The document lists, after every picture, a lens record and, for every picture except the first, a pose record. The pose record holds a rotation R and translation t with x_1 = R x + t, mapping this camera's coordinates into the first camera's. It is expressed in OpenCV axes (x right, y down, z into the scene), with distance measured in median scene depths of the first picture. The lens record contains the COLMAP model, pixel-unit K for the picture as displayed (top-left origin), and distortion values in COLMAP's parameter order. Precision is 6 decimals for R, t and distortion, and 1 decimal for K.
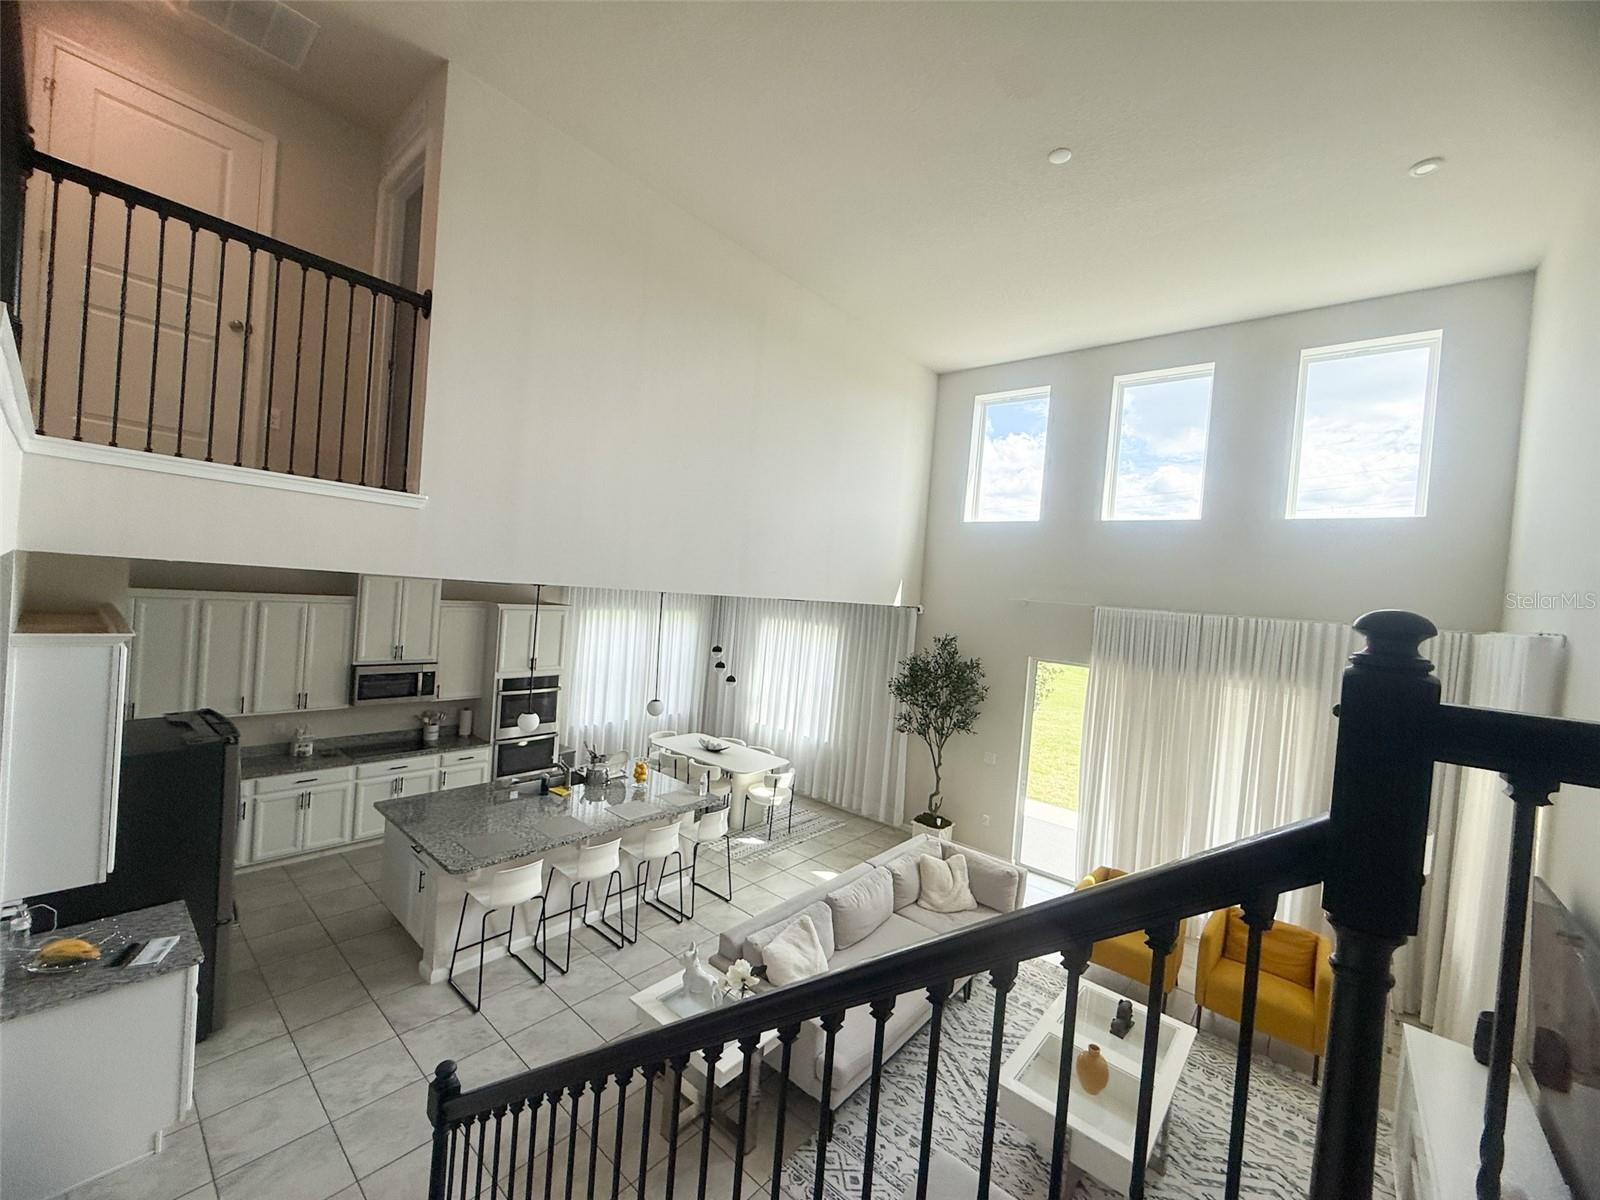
lens RADIAL K [[637.2, 0, 793.8], [0, 637.2, 597.4], [0, 0, 1]] dist [-0.001804, 0.000013]
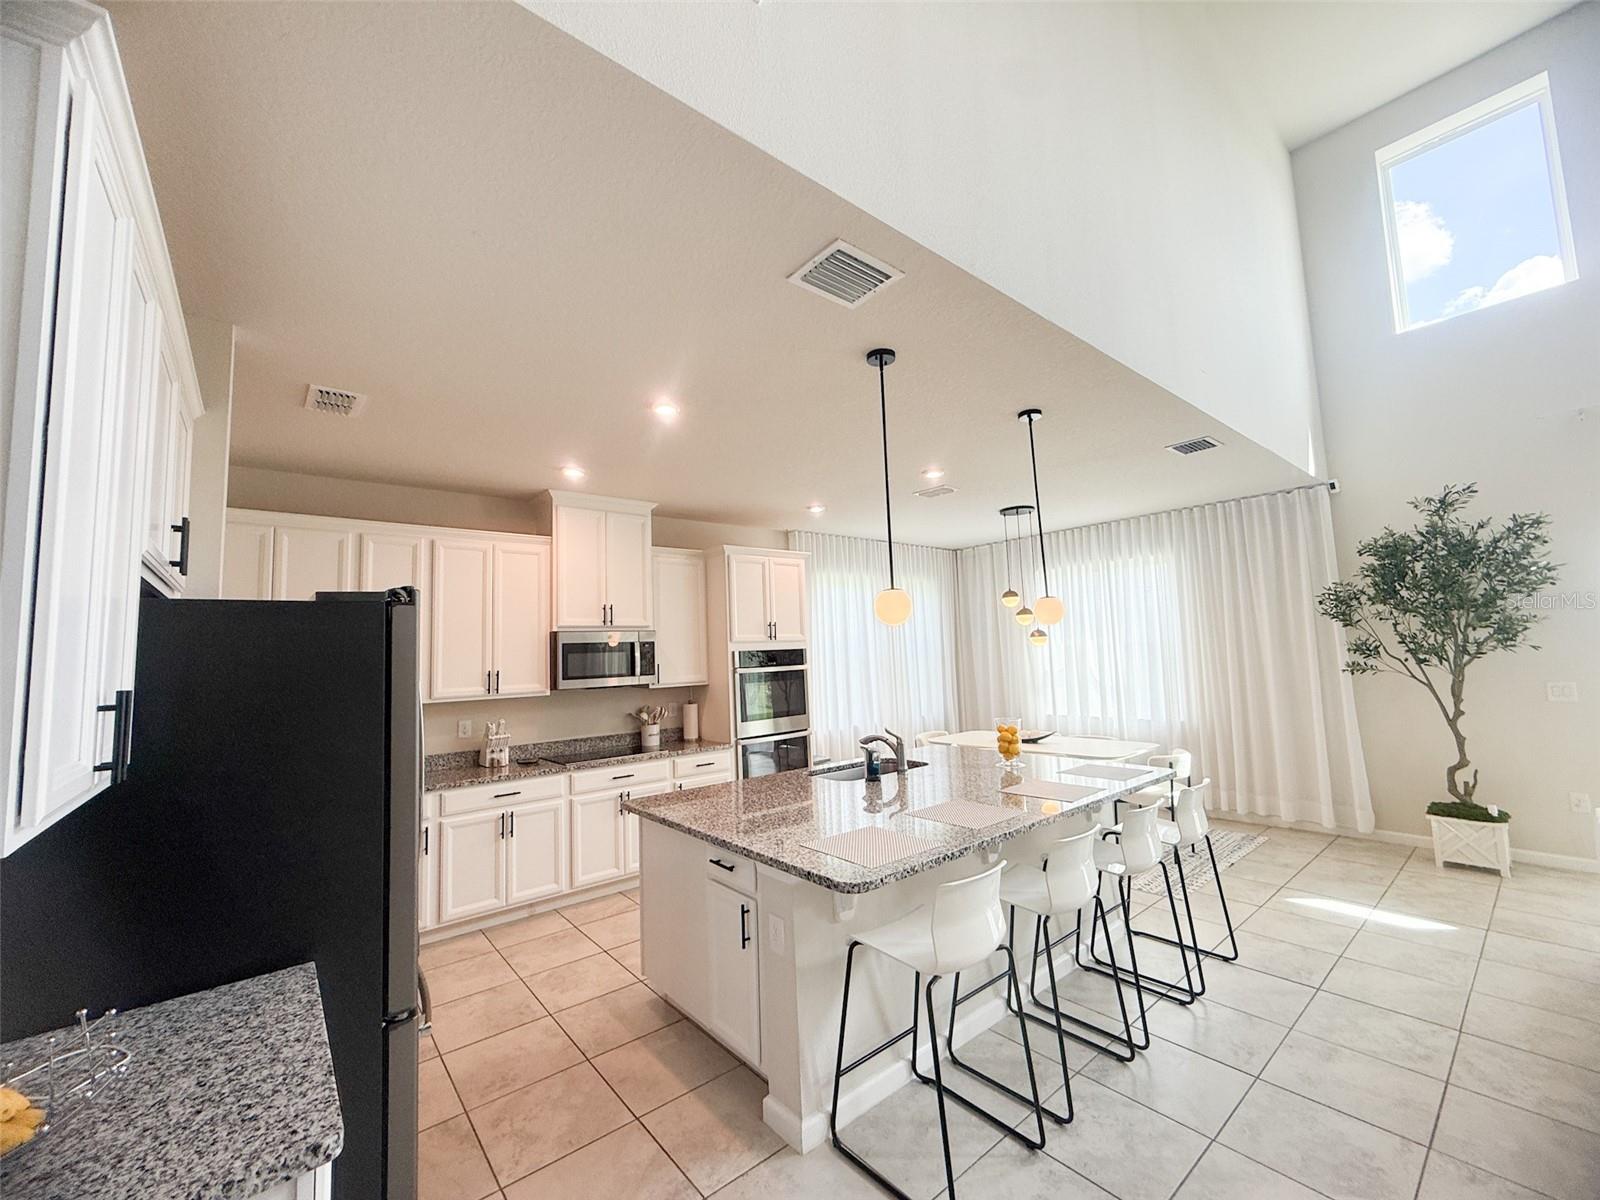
lens RADIAL K [[637.2, 0, 792.1], [0, 637.2, 598.1], [0, 0, 1]] dist [-0.001804, 0.000013]
pose [[0.977581, -0.130990, -0.164855, -0.320270], [0.112221, 0.986597, -0.118461, 0.188187], [0.178163, 0.097305, 0.979178, 0.361006]]
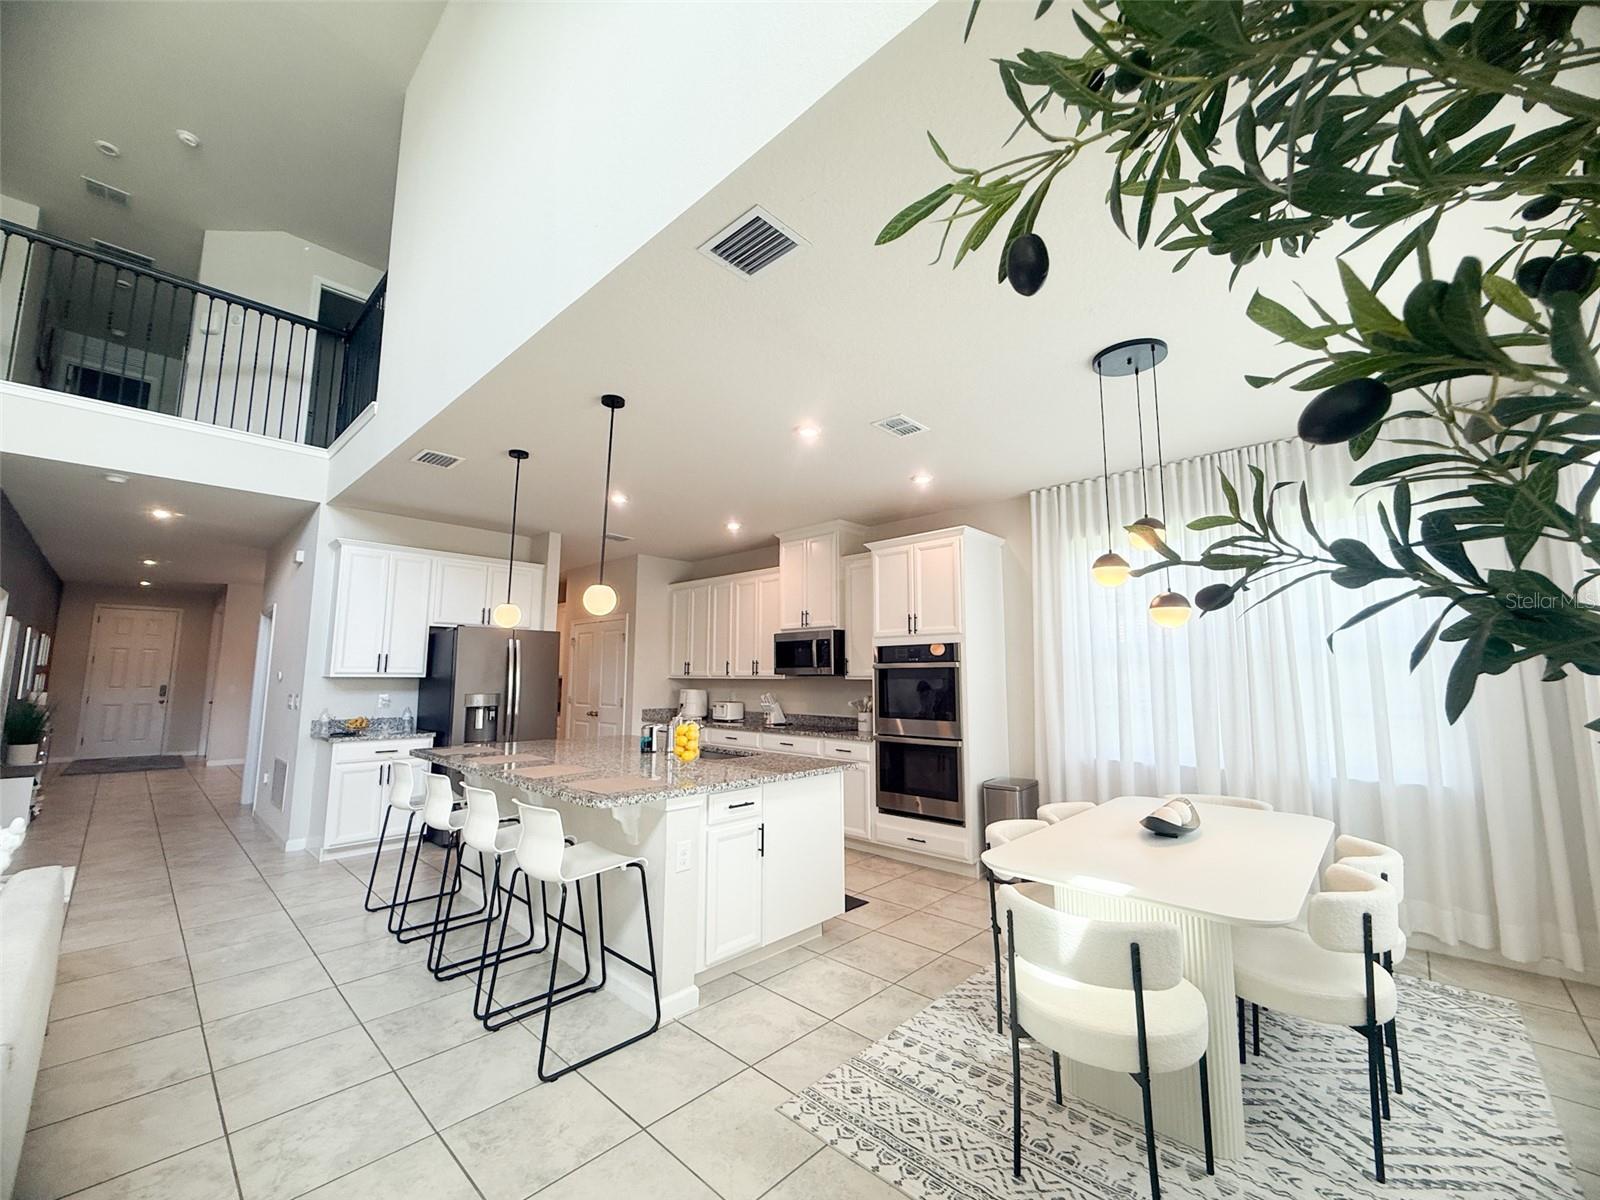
lens RADIAL K [[637.2, 0, 793.8], [0, 637.2, 600.2], [0, 0, 1]] dist [-0.001804, 0.000013]
pose [[-0.052448, -0.200094, -0.978372, 0.296908], [-0.024213, 0.979687, -0.199065, 0.259332], [0.998330, 0.013249, -0.056227, 1.107482]]
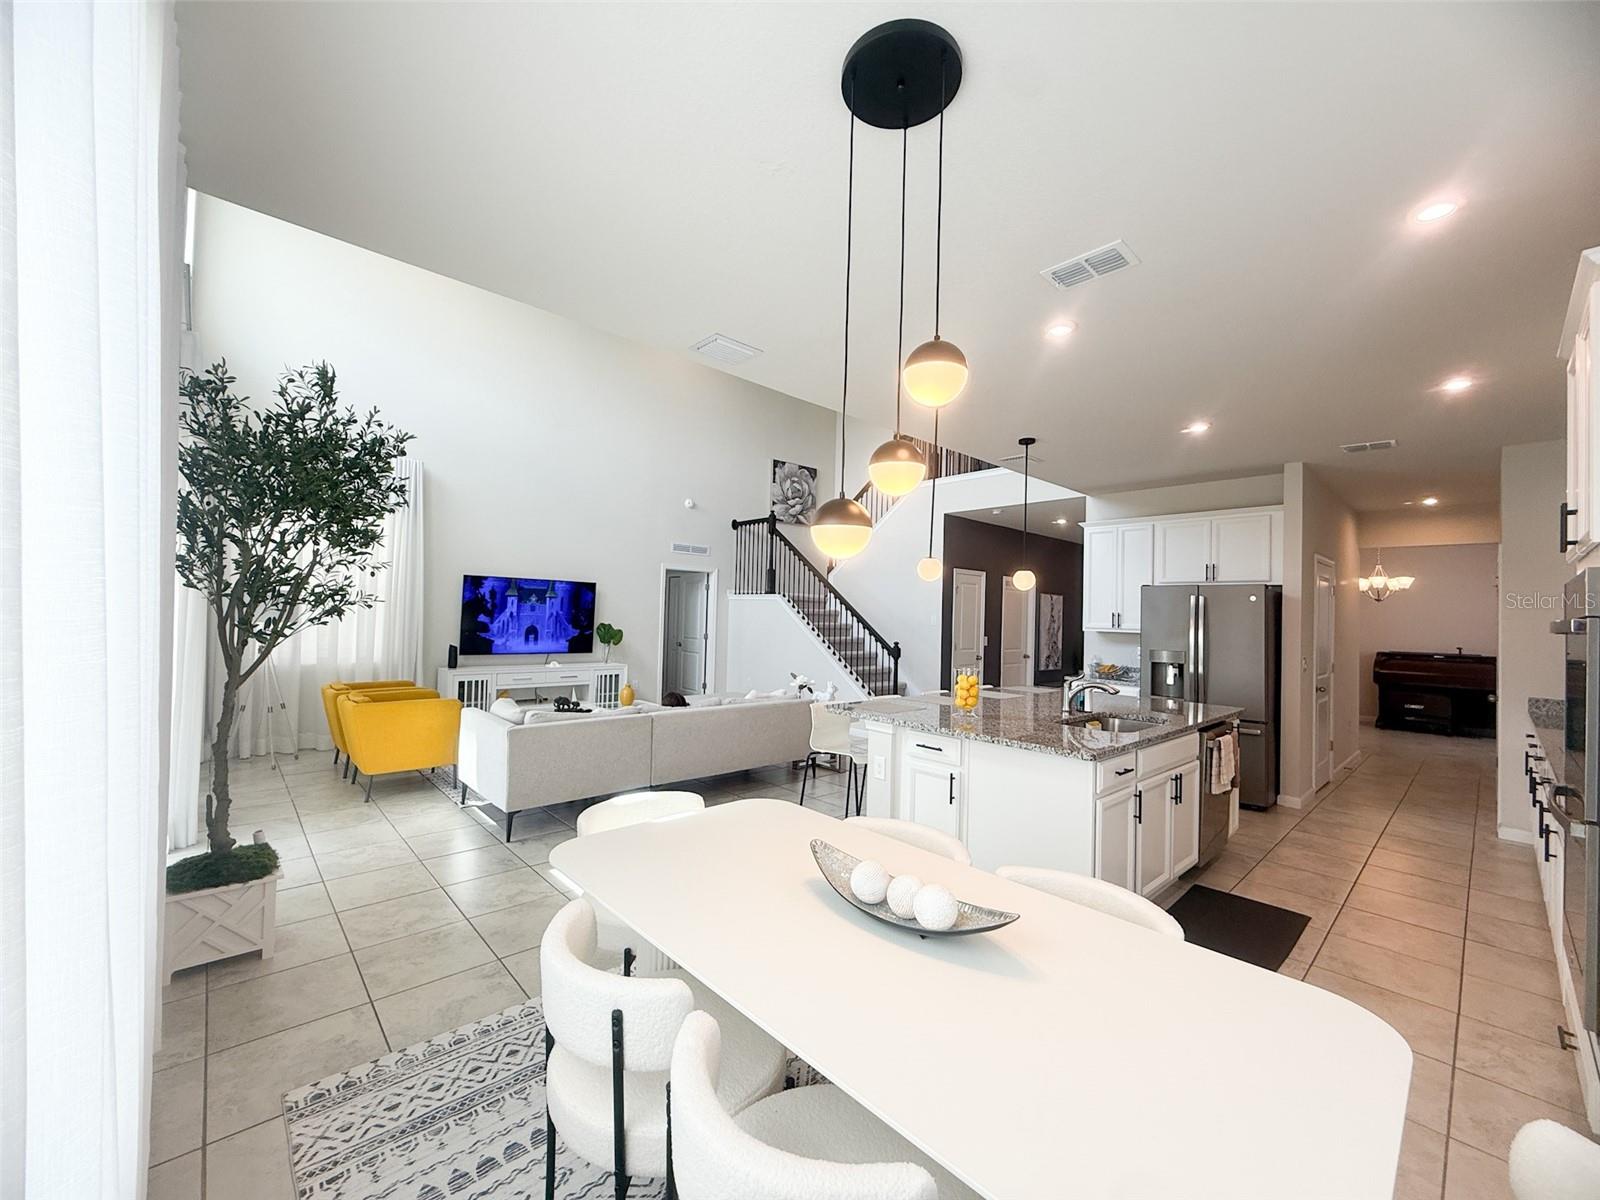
lens RADIAL K [[637.2, 0, 794.2], [0, 637.2, 600.9], [0, 0, 1]] dist [-0.001804, 0.000013]
pose [[-0.986879, -0.104419, 0.123153, -0.146054], [-0.104870, 0.994482, 0.002833, 0.205281], [-0.122769, -0.010120, -0.992384, 1.585497]]
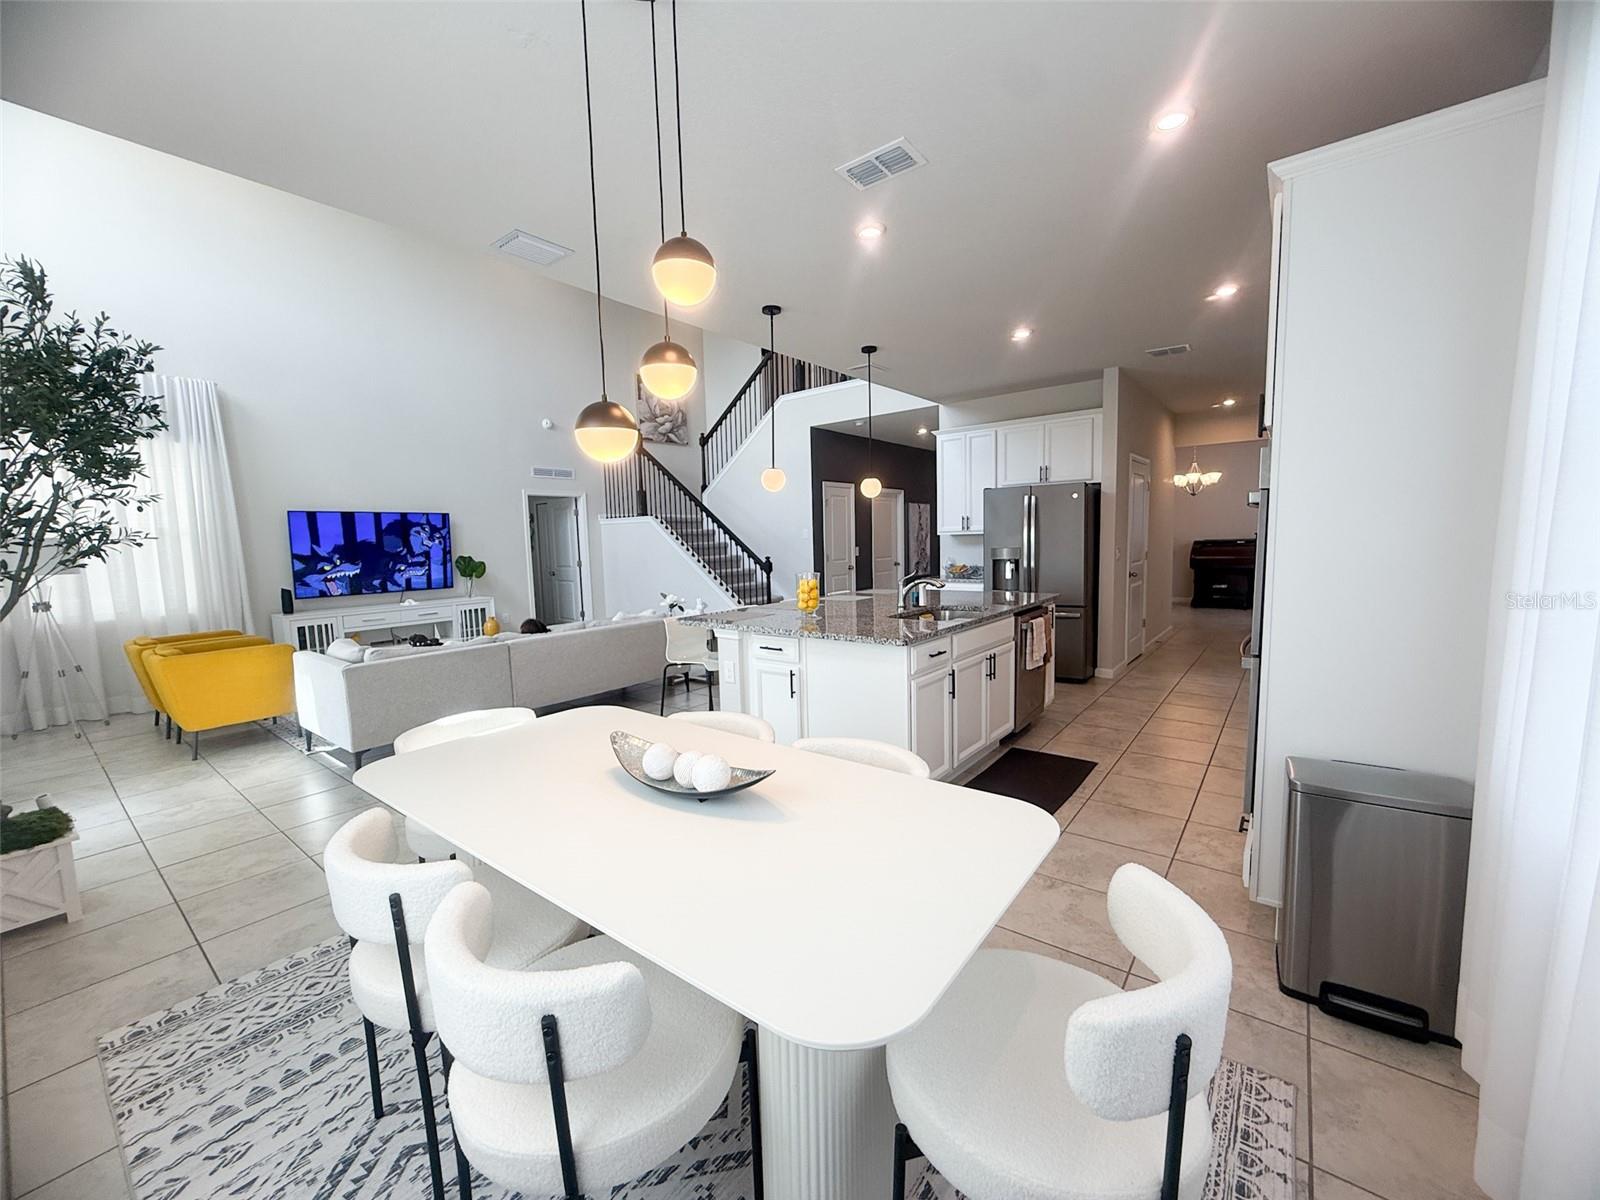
lens RADIAL K [[637.2, 0, 795.0], [0, 637.2, 601.3], [0, 0, 1]] dist [-0.001804, 0.000013]
pose [[-0.997864, -0.047912, -0.044401, -0.198419], [-0.052635, 0.992296, 0.112151, 0.210531], [0.038686, 0.114249, -0.992699, 1.598701]]
